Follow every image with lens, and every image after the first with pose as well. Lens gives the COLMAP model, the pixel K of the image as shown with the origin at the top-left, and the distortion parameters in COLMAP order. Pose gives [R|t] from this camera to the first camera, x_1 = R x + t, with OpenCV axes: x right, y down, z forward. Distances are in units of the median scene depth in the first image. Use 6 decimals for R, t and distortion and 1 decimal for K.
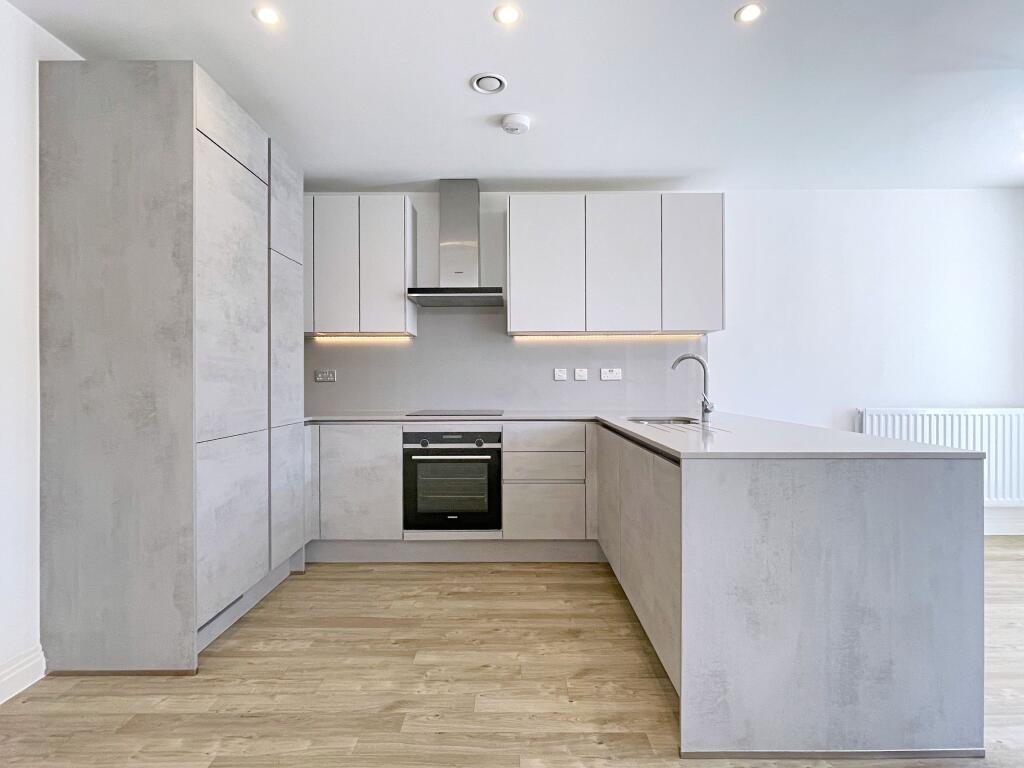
lens RADIAL K [[525.0, 0, 510.0], [0, 525.0, 381.3], [0, 0, 1]] dist [-0.002921, 0.000018]
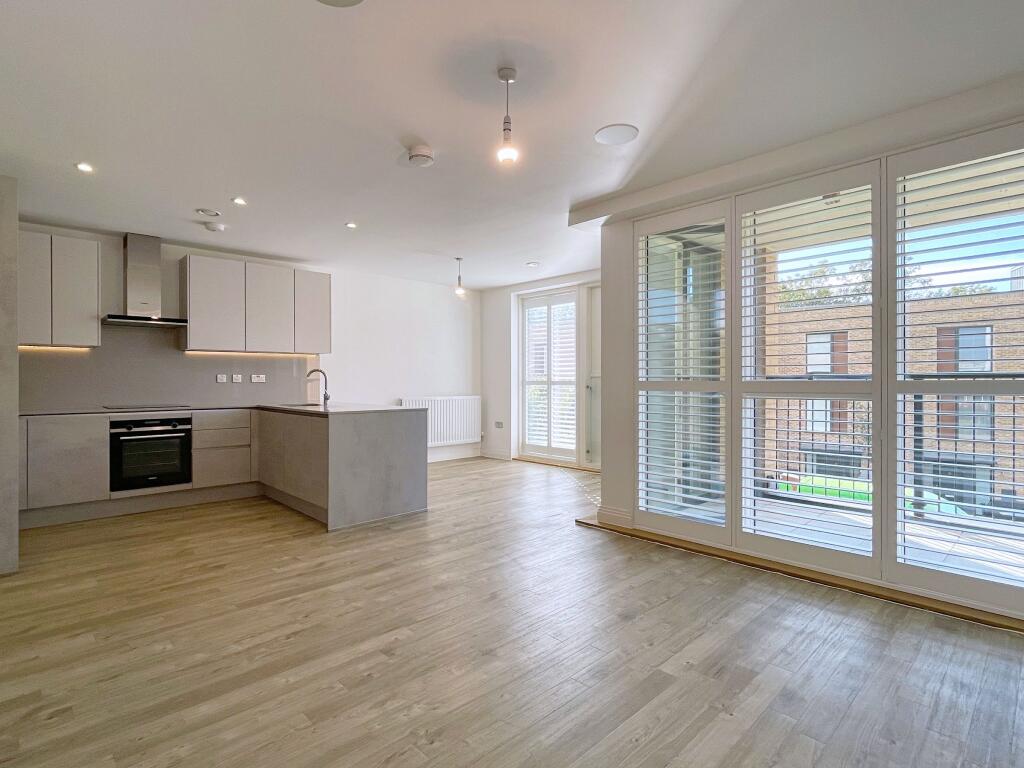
lens RADIAL K [[525.0, 0, 510.0], [0, 525.0, 381.3], [0, 0, 1]] dist [-0.002921, 0.000018]
pose [[0.723355, 0.000799, 0.690476, -0.398105], [-0.002347, 0.999996, 0.001302, -0.011199], [-0.690472, -0.002562, 0.723354, -0.726518]]
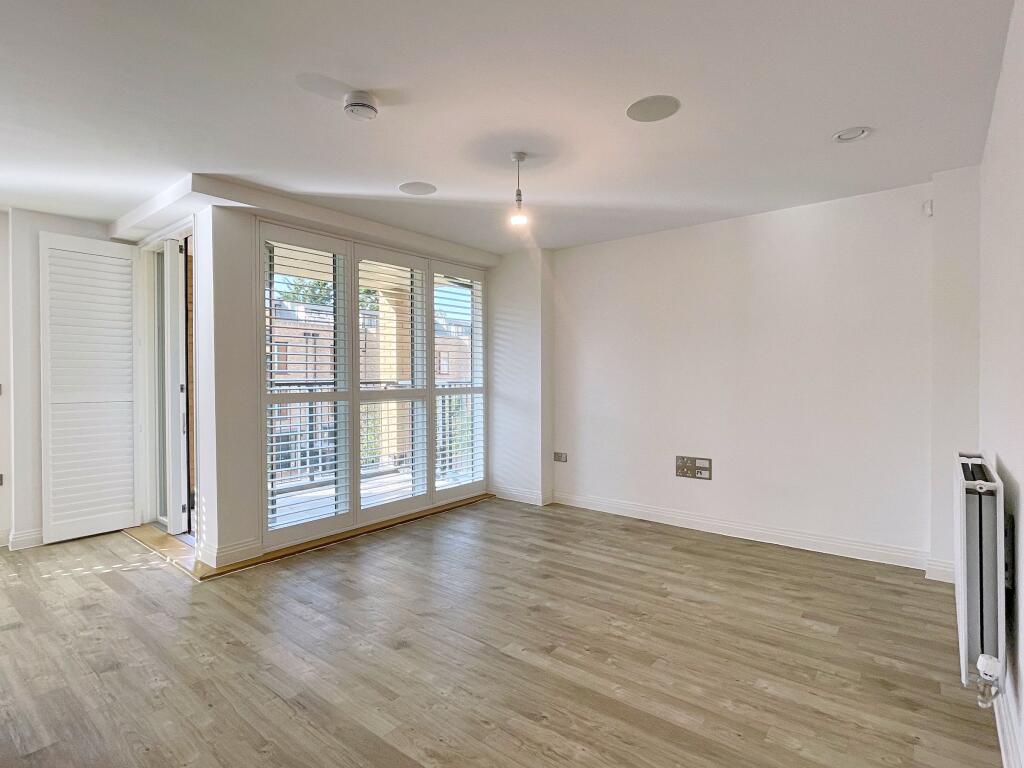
lens RADIAL K [[527.1, 0, 509.6], [0, 527.1, 379.5], [0, 0, 1]] dist [-0.004193, 0.002696]
pose [[-0.777656, 0.002471, 0.628685, -0.470477], [0.007537, 0.999957, 0.005392, -0.045494], [-0.628645, 0.008931, -0.777641, 0.544479]]
